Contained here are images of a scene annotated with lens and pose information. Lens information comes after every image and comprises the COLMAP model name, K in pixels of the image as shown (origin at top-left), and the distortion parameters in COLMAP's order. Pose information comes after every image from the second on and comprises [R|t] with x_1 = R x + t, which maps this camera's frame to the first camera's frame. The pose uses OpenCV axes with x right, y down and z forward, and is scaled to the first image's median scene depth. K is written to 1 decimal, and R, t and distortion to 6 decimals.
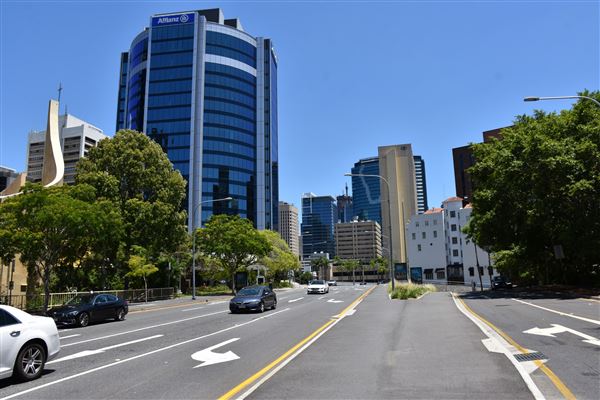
lens RADIAL K [[473.3, 0, 298.9], [0, 473.3, 207.0], [0, 0, 1]] dist [-0.145929, 0.109838]
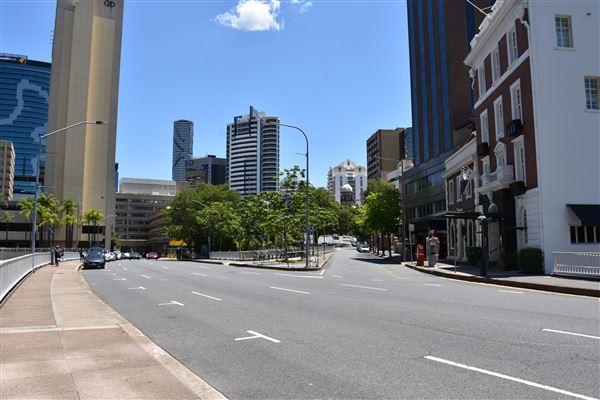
lens RADIAL K [[479.0, 0, 296.3], [0, 479.0, 202.4], [0, 0, 1]] dist [-0.112576, 0.069071]
pose [[0.698960, 0.085161, 0.710073, 0.026867], [-0.132947, 0.991050, 0.012007, 0.112164], [-0.702695, -0.102795, 0.704026, 0.734033]]
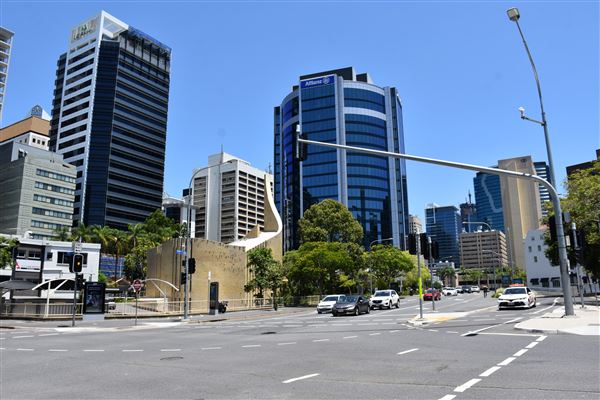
lens RADIAL K [[473.3, 0, 298.9], [0, 473.3, 207.0], [0, 0, 1]] dist [-0.145929, 0.109838]
pose [[0.967223, -0.040756, -0.250638, -0.009339], [0.035602, 0.999052, -0.025065, -0.021949], [0.251422, 0.015320, 0.967756, -0.150097]]
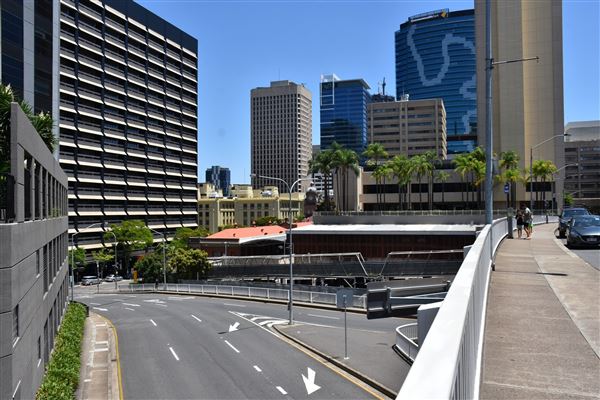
lens RADIAL K [[473.3, 0, 298.9], [0, 473.3, 207.0], [0, 0, 1]] dist [-0.145929, 0.109838]
pose [[0.997838, 0.015755, -0.063812, 0.063169], [-0.005025, 0.986291, 0.164937, 0.135687], [0.065536, -0.164260, 0.984238, 0.872104]]
